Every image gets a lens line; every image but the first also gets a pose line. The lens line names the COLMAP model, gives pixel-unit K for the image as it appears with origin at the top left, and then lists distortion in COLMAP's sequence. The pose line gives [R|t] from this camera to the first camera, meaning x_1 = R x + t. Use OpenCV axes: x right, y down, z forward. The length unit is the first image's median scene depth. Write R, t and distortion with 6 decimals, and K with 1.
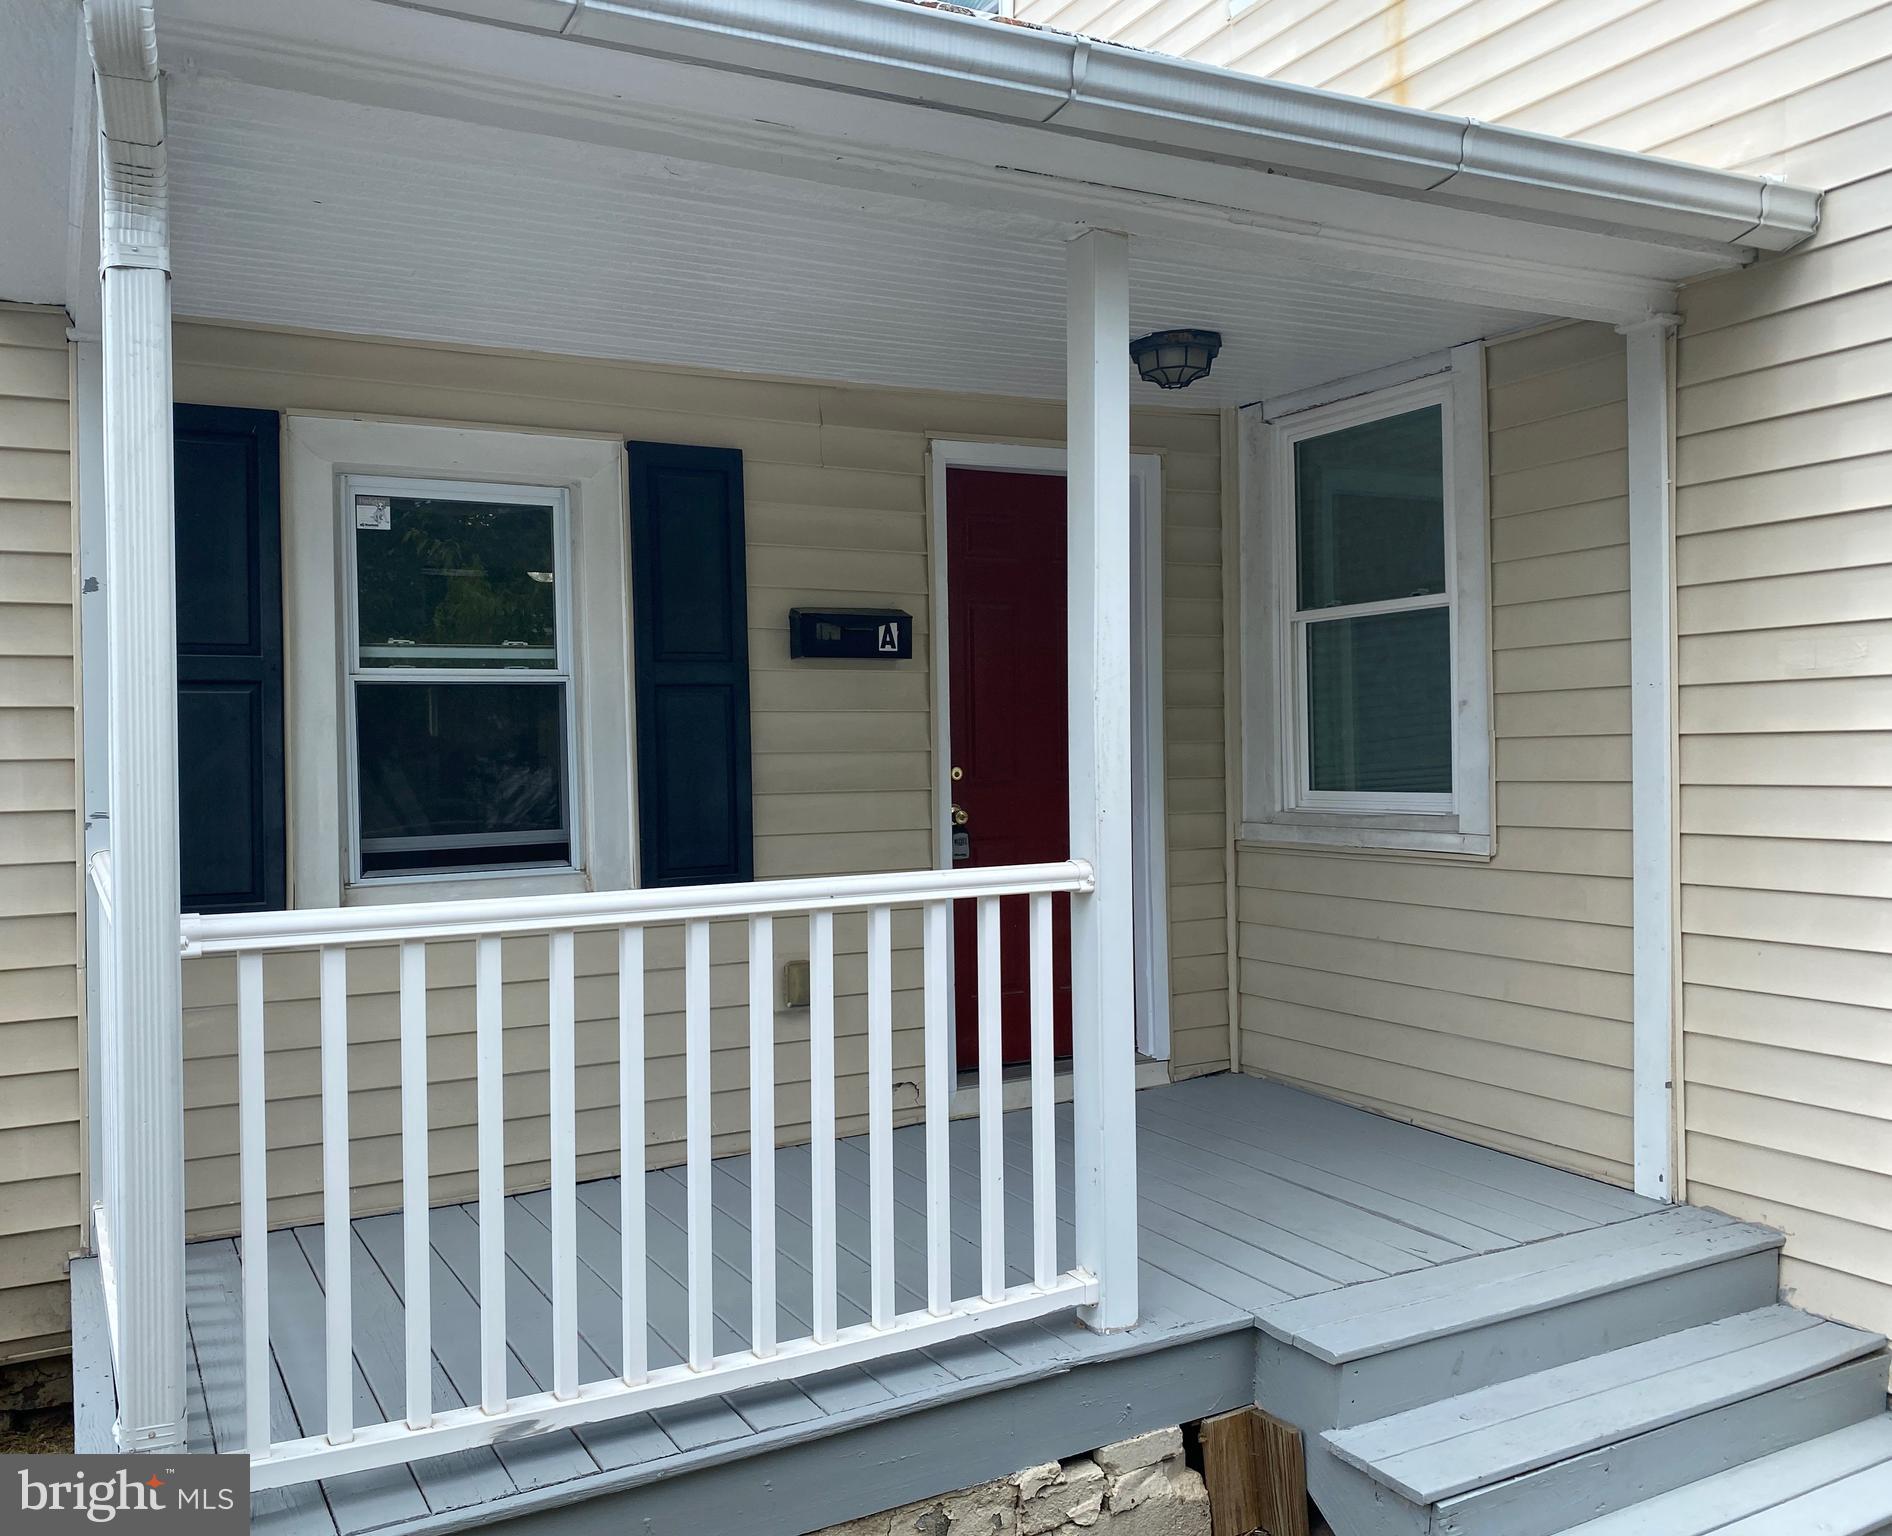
lens RADIAL K [[1604.1, 0, 943.8], [0, 1604.1, 743.4], [0, 0, 1]] dist [-0.005415, 0.009668]
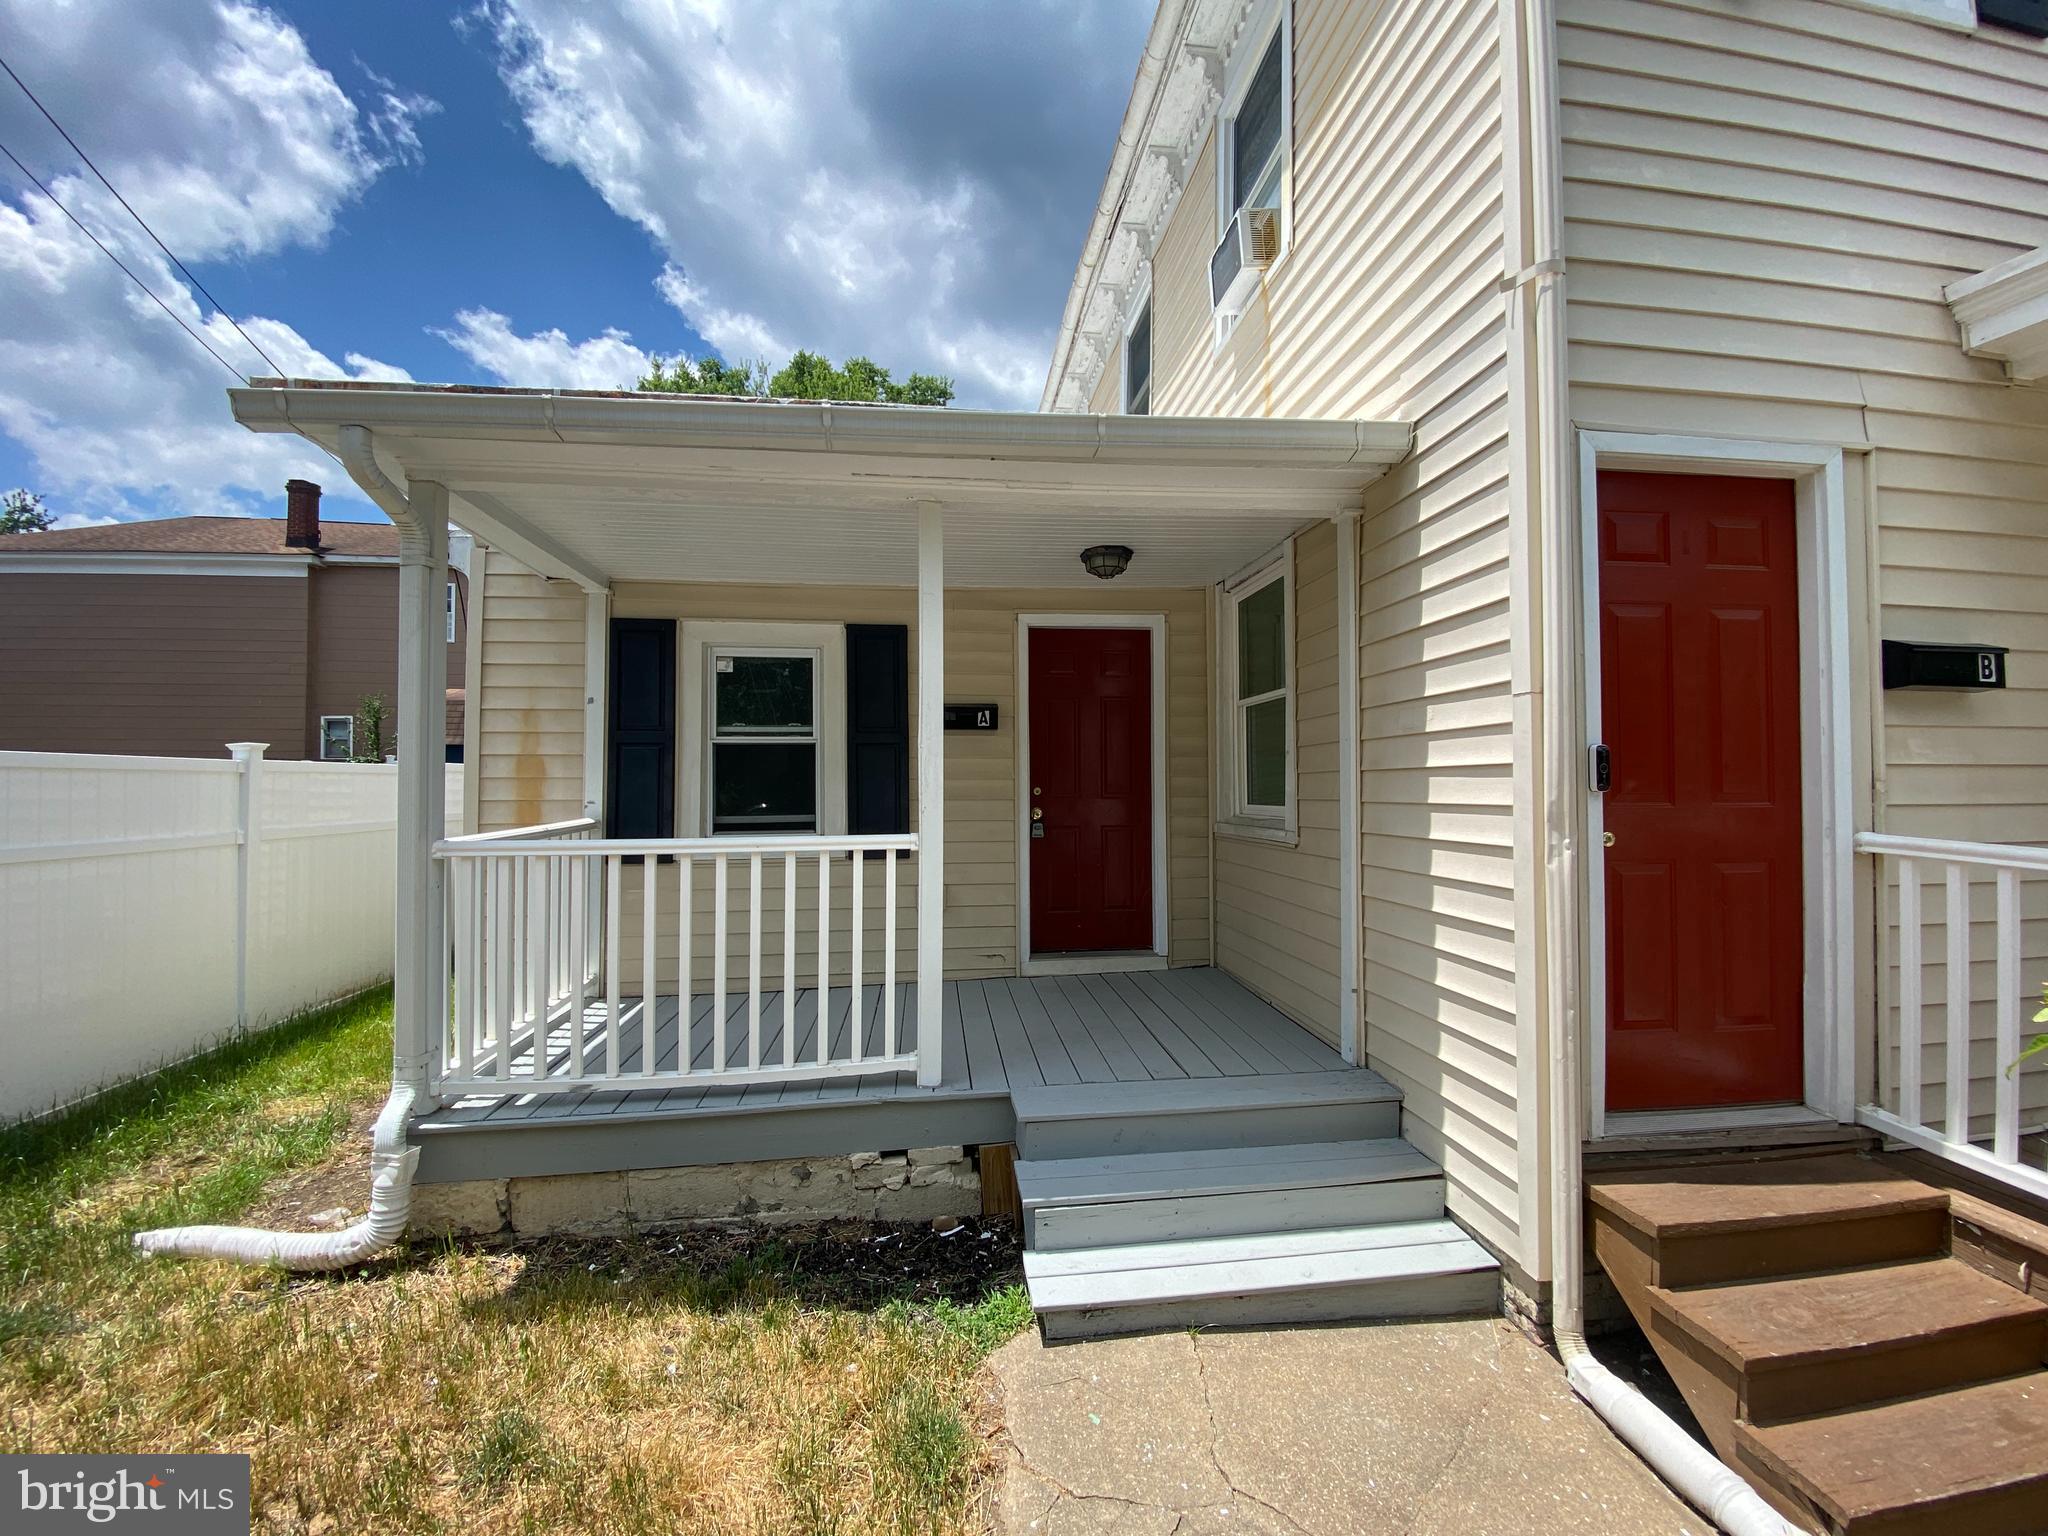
lens RADIAL K [[836.9, 0, 1024.7], [0, 836.9, 764.7], [0, 0, 1]] dist [0.011832, -0.016382]
pose [[0.934362, 0.003438, -0.356308, 0.442748], [-0.009553, 0.999836, -0.015405, 0.004480], [0.356196, 0.017798, 0.934242, 0.100923]]
